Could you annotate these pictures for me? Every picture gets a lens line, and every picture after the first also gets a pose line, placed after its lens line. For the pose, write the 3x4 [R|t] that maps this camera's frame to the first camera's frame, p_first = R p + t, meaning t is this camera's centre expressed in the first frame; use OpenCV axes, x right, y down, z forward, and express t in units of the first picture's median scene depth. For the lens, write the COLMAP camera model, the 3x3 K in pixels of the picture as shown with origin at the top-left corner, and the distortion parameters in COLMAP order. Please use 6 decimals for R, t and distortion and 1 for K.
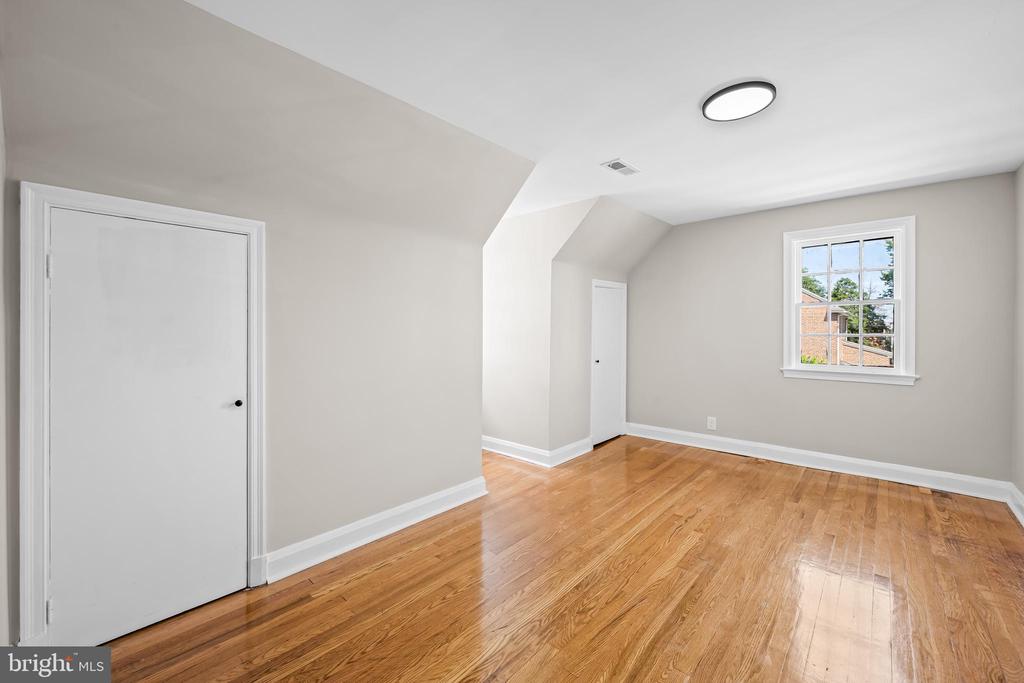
lens RADIAL K [[417.7, 0, 512.3], [0, 417.7, 336.6], [0, 0, 1]] dist [-0.007346, 0.001050]
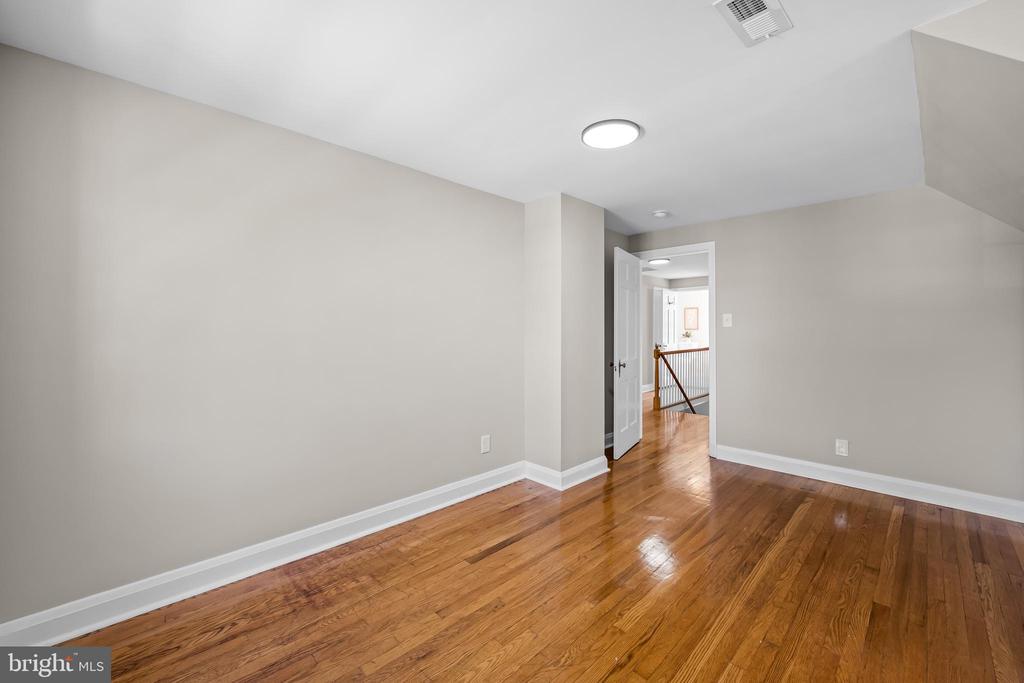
lens RADIAL K [[417.7, 0, 512.0], [0, 417.7, 336.2], [0, 0, 1]] dist [-0.007346, 0.001050]
pose [[-0.998213, -0.002440, 0.059699, 0.607296], [-0.001102, 0.999748, 0.022432, -0.033319], [-0.059738, 0.022326, -0.997964, 1.755375]]
